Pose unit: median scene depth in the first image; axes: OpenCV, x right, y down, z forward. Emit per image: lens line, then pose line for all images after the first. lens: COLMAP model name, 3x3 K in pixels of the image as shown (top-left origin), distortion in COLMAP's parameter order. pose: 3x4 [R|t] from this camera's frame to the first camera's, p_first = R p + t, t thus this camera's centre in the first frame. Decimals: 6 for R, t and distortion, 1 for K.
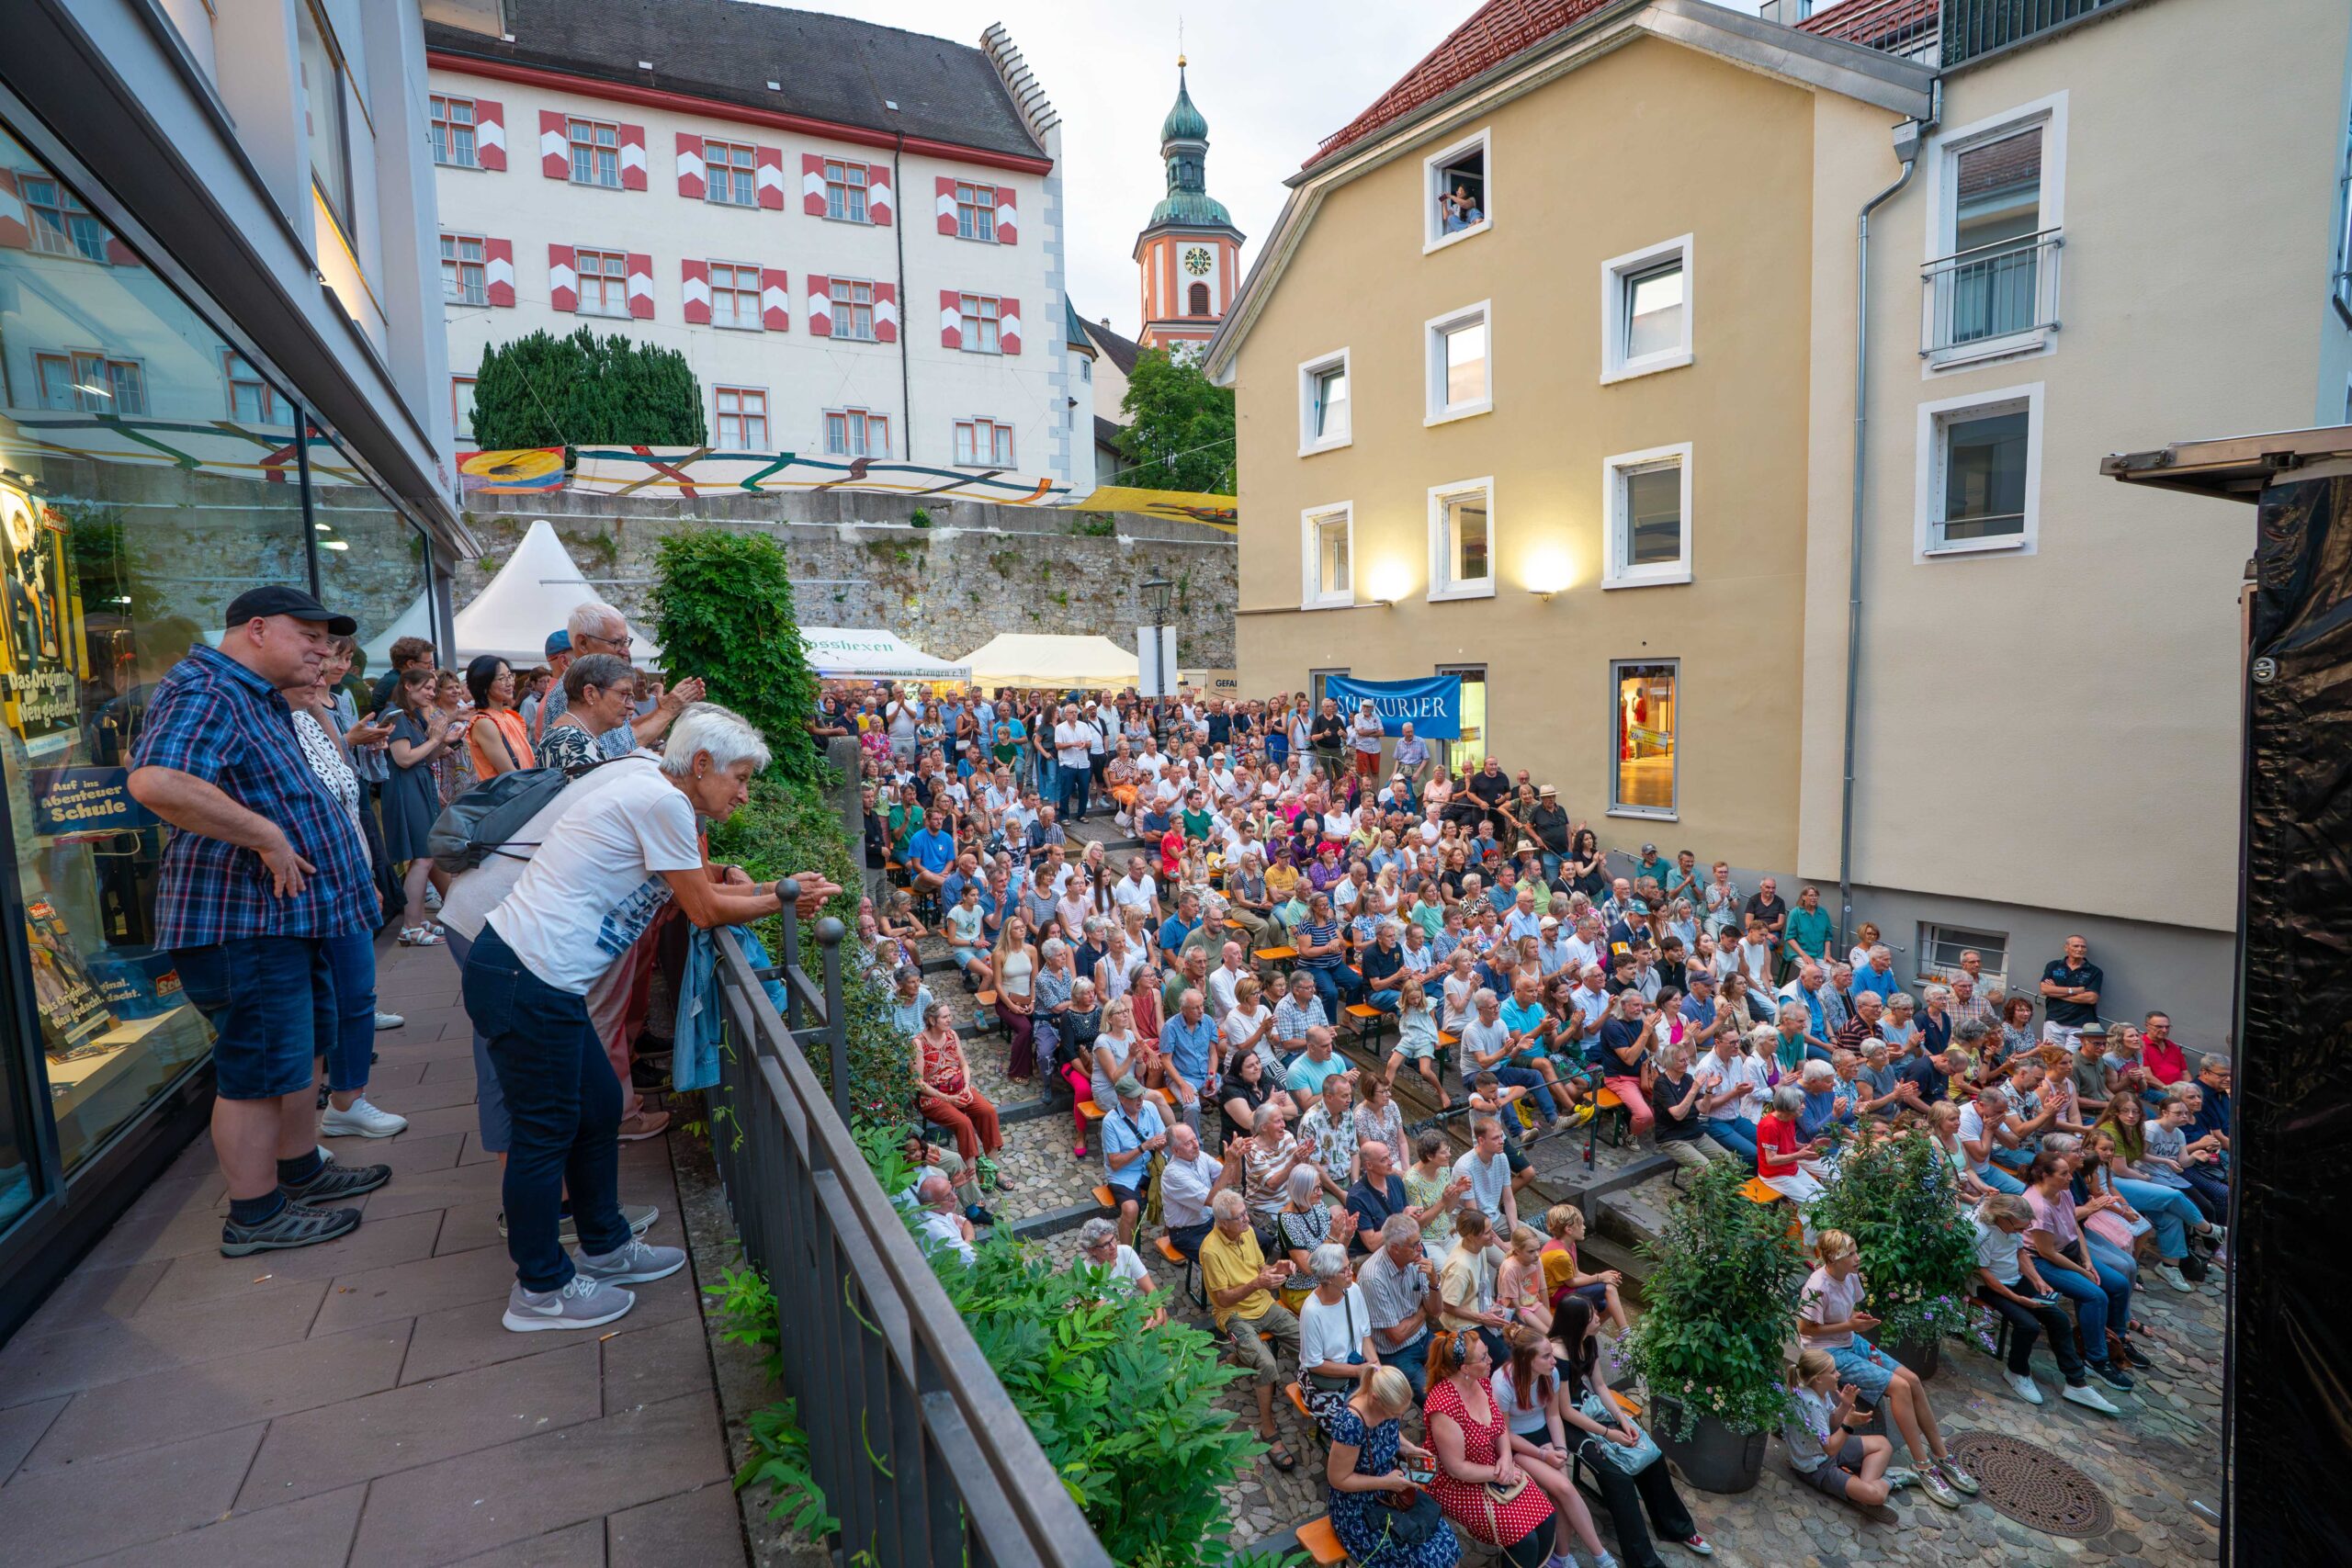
lens RADIAL K [[1063.8, 0, 1172.4], [0, 1063.8, 798.1], [0, 0, 1]] dist [-0.068491, 0.027445]
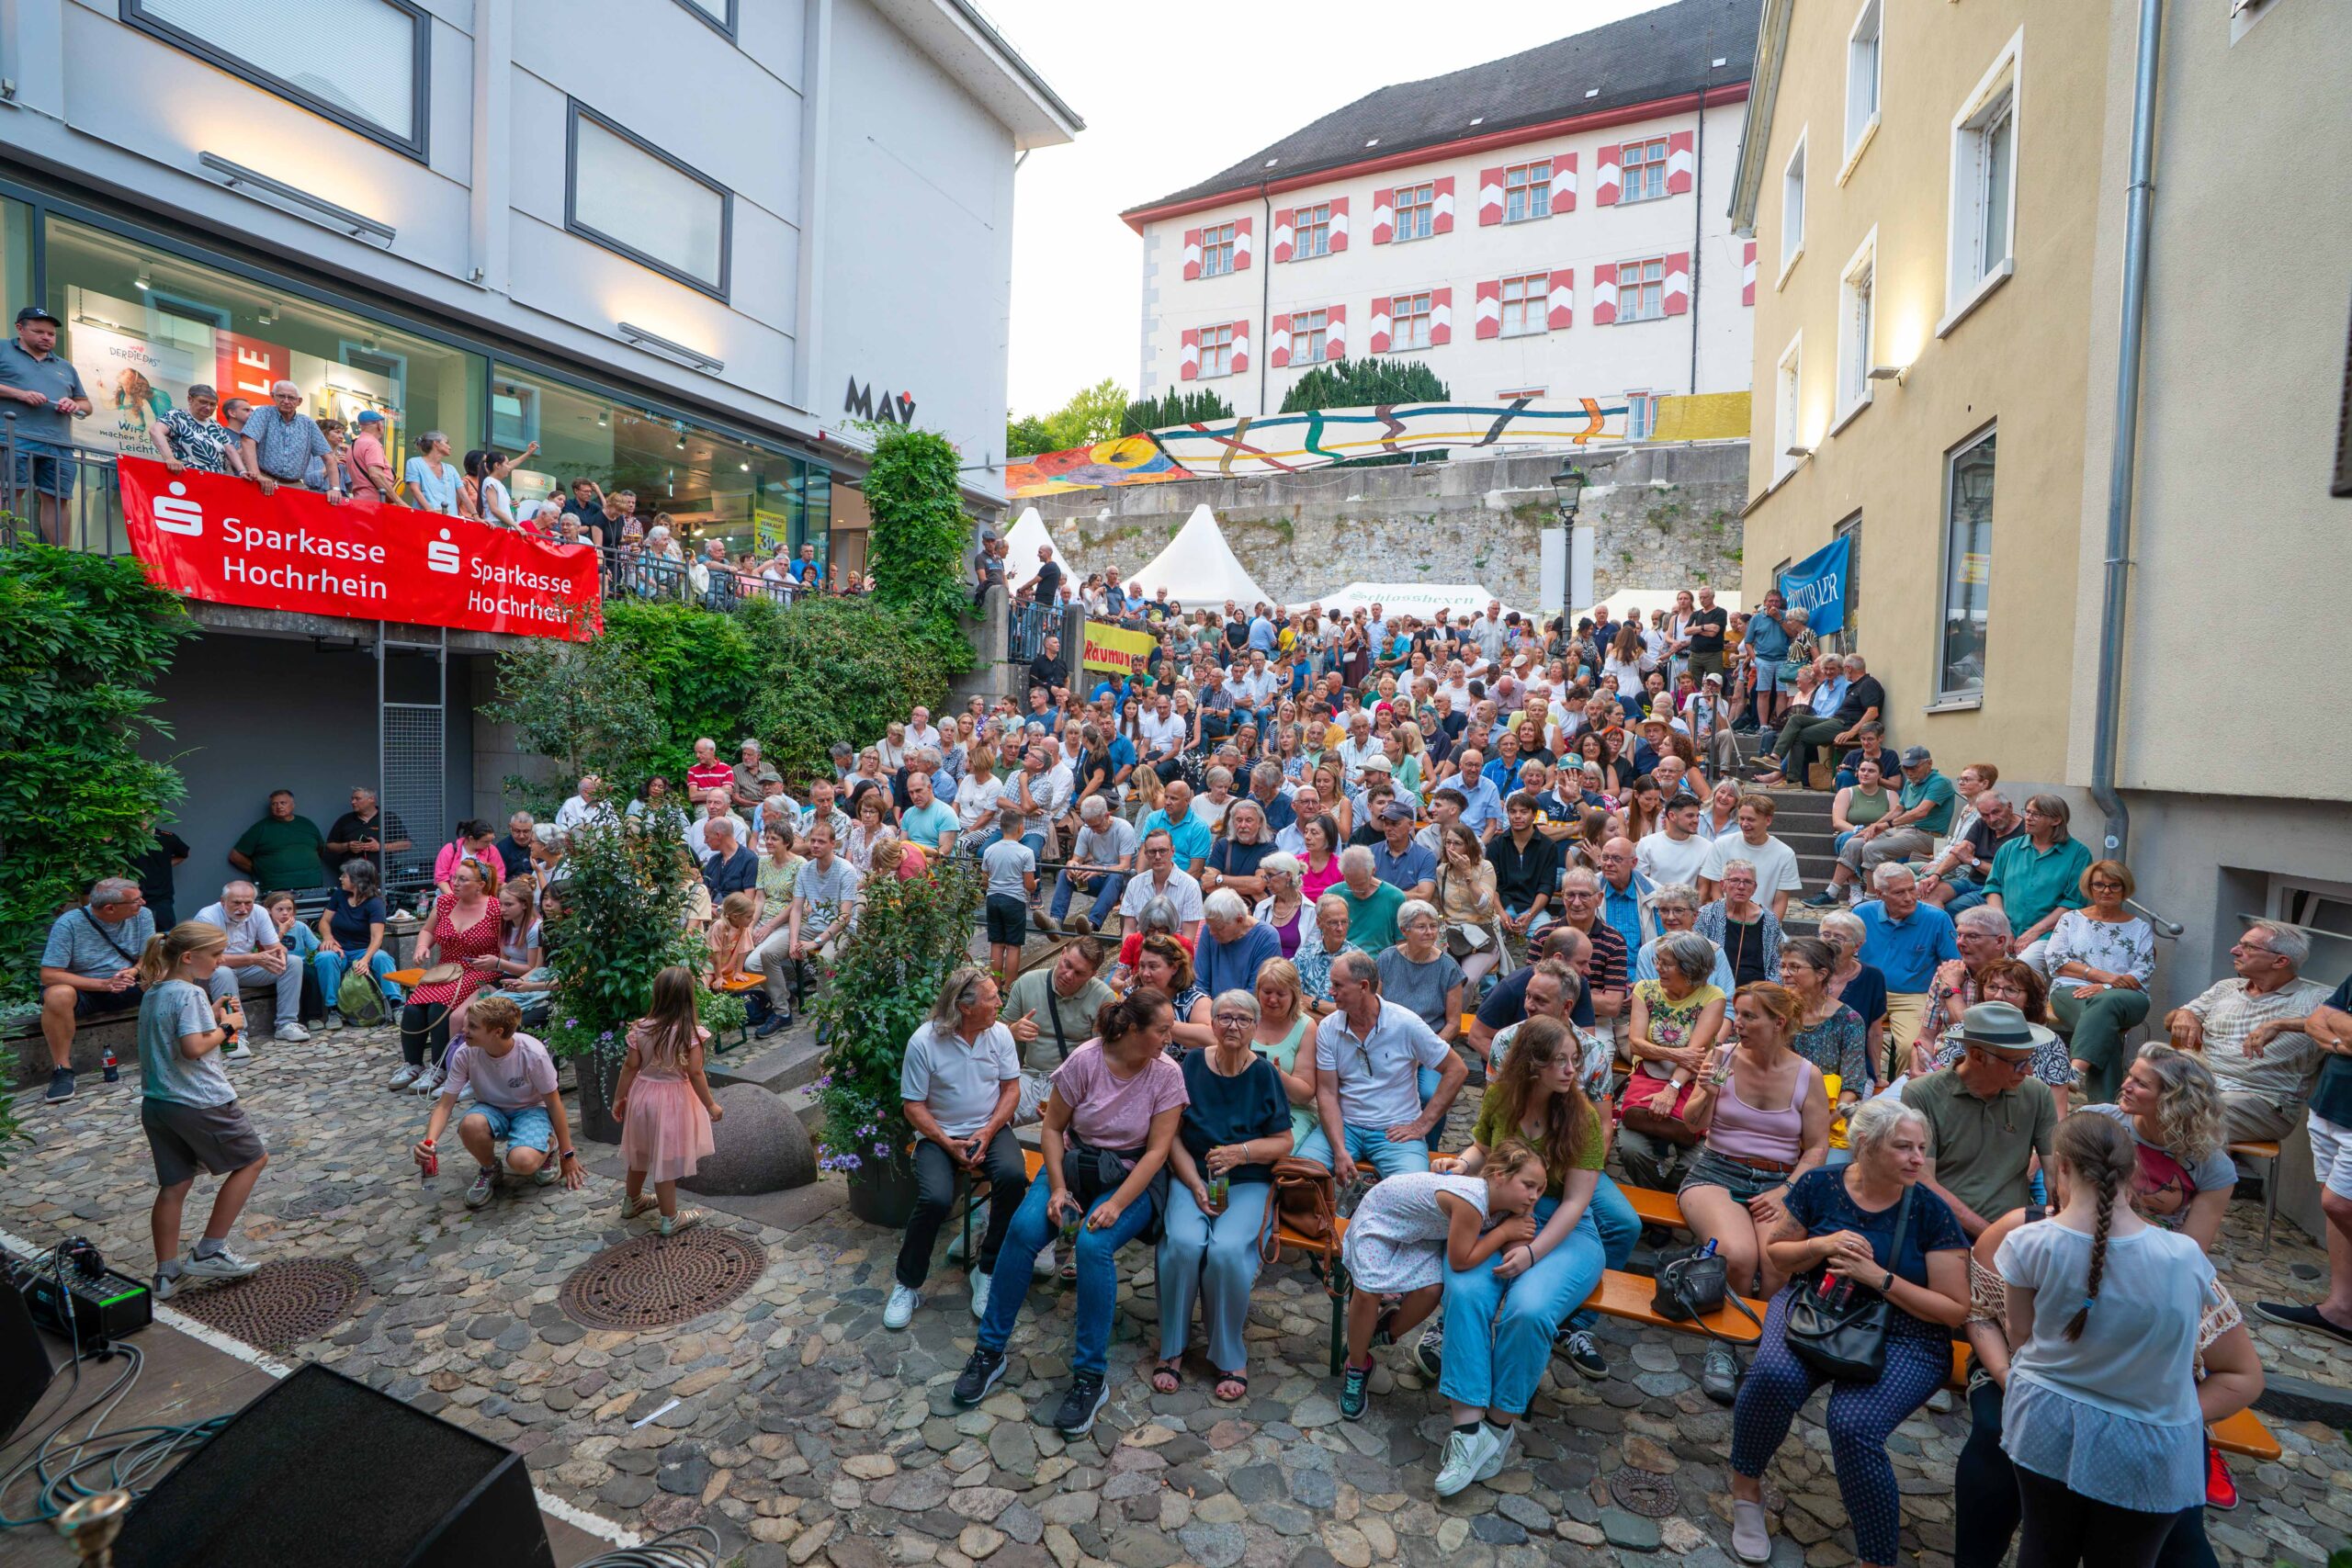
lens RADIAL K [[1063.8, 0, 1172.4], [0, 1063.8, 798.1], [0, 0, 1]] dist [-0.068491, 0.027445]
pose [[0.604697, 0.090481, -0.791300, 0.762375], [-0.130471, 0.991358, 0.013653, 0.136776], [0.785697, 0.094985, 0.611276, 0.379803]]
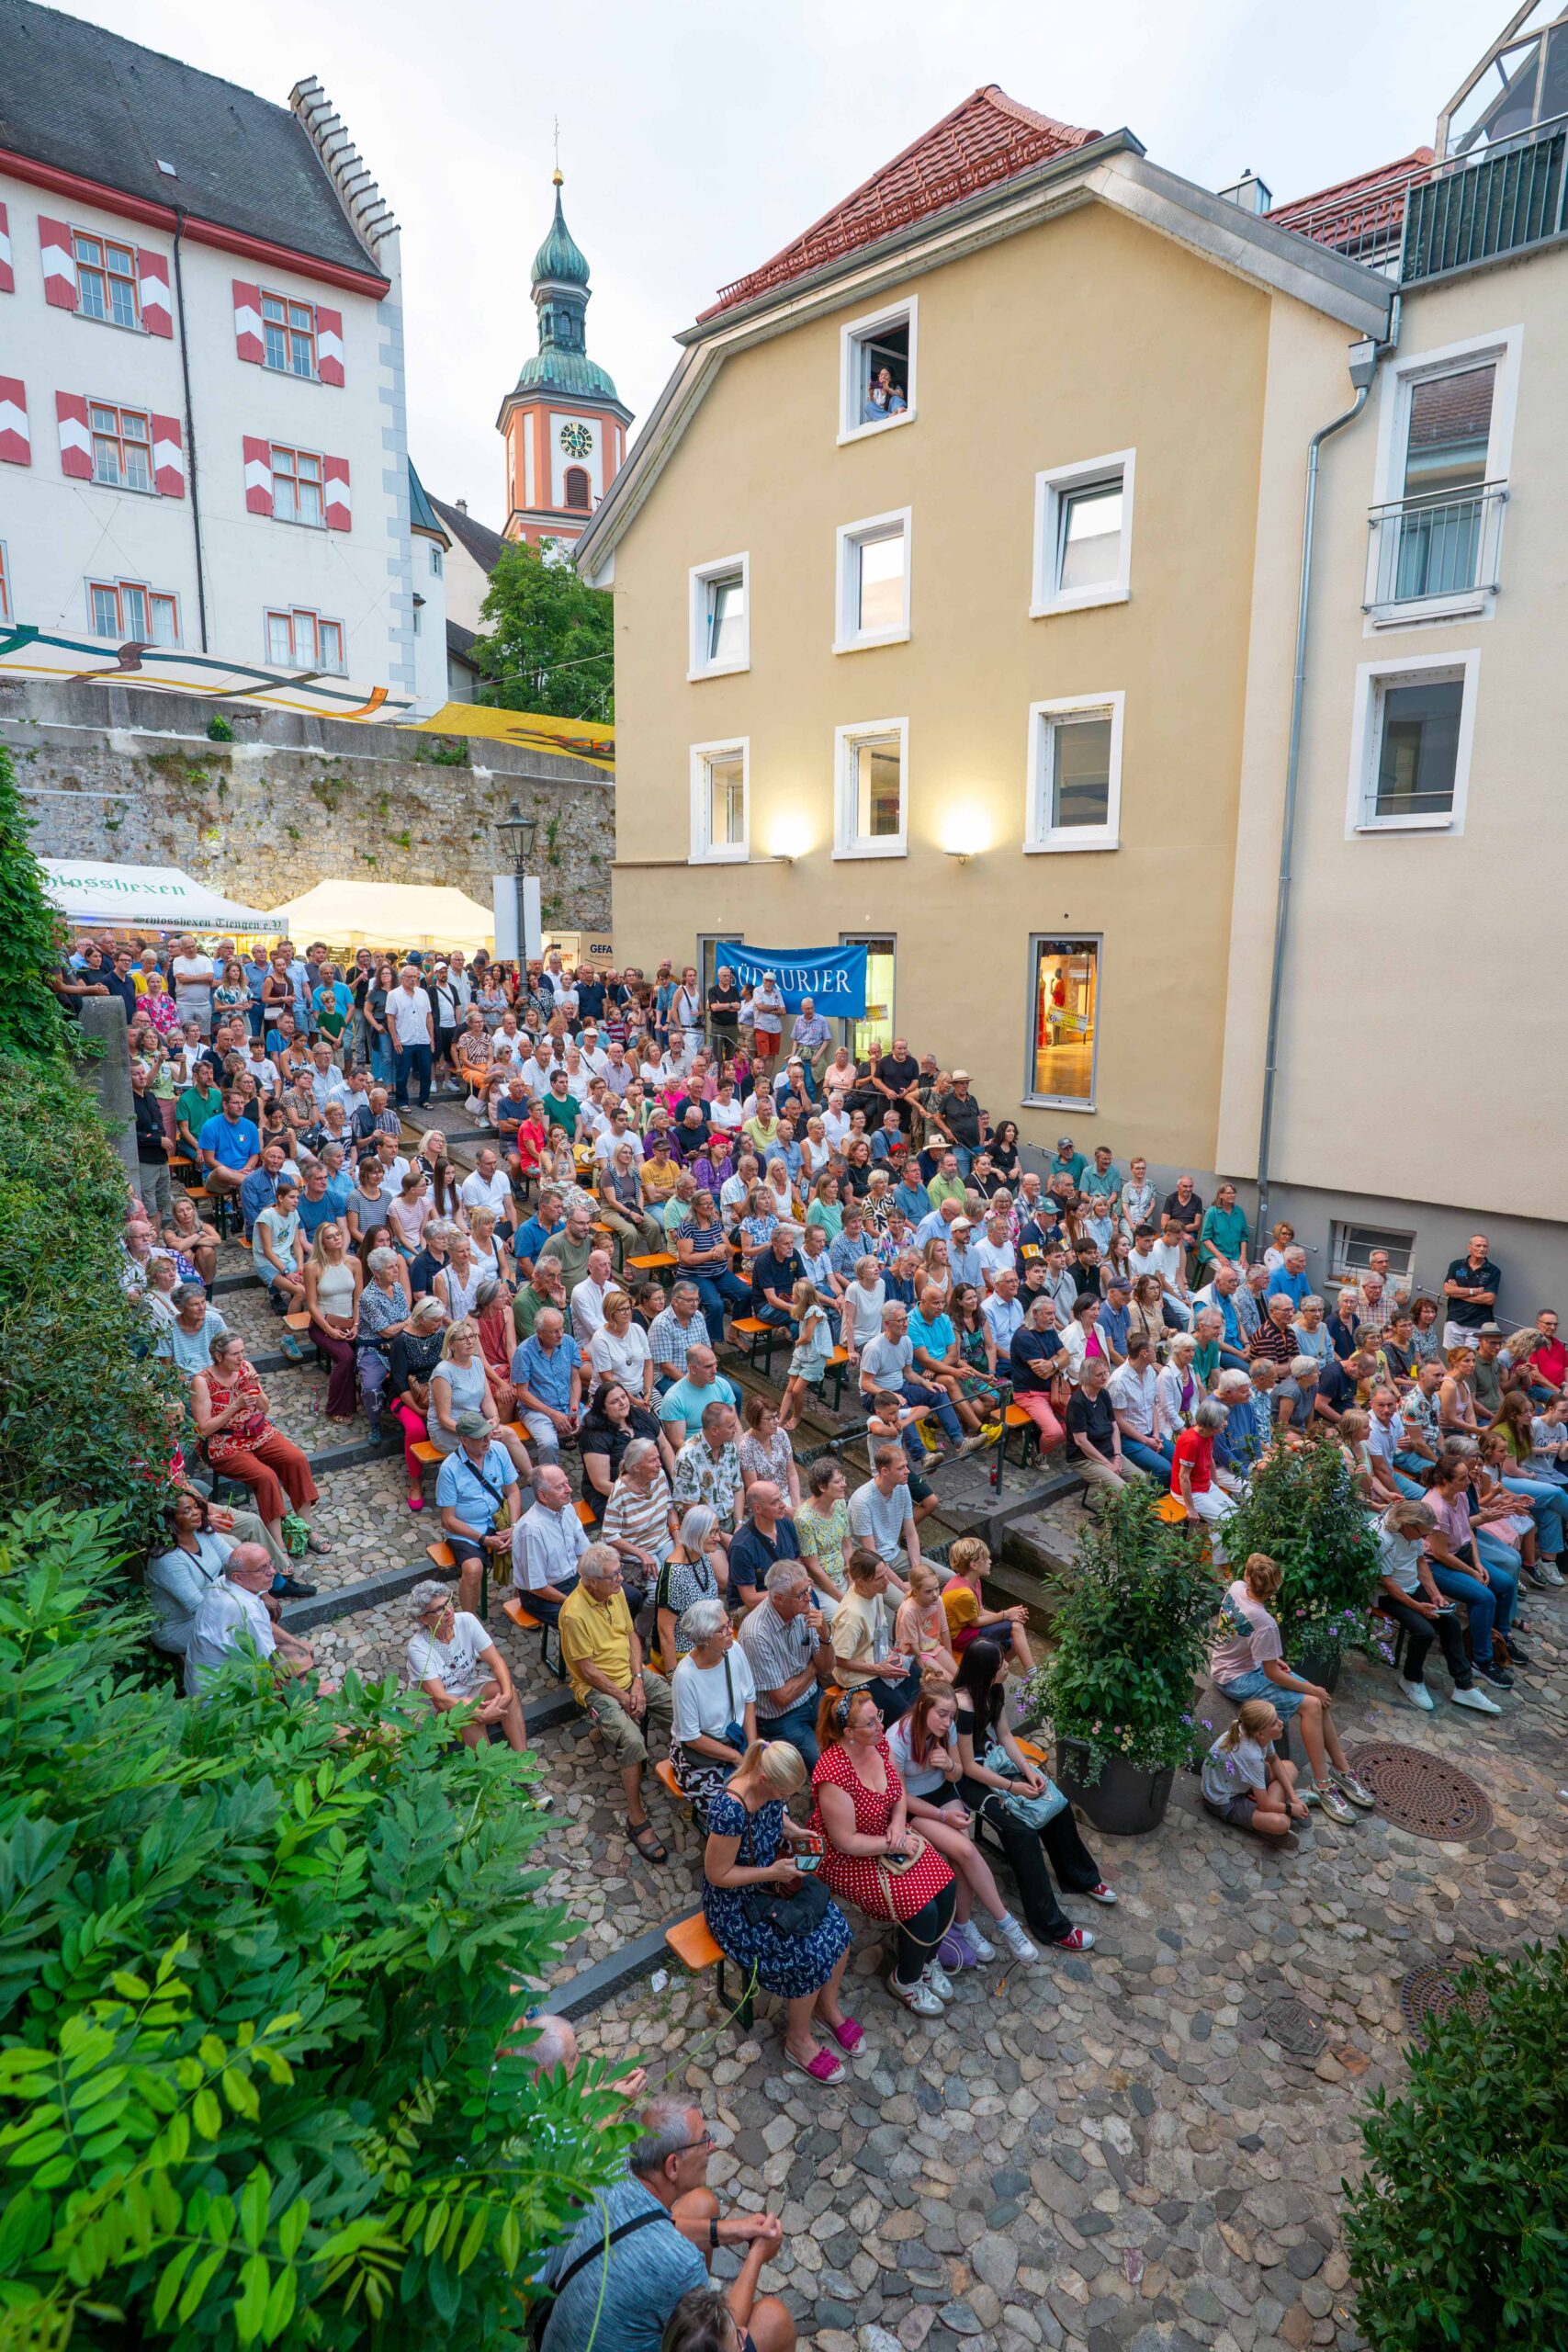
lens RADIAL K [[1203.1, 0, 784.0], [0, 1203.1, 1176.0], [0, 0, 1]] dist [-0.052359, 0.030580]
pose [[0.980535, -0.002478, 0.196328, 0.009278], [-0.012310, 0.997177, 0.074066, 0.002829], [-0.195957, -0.075041, 0.977737, 0.025211]]
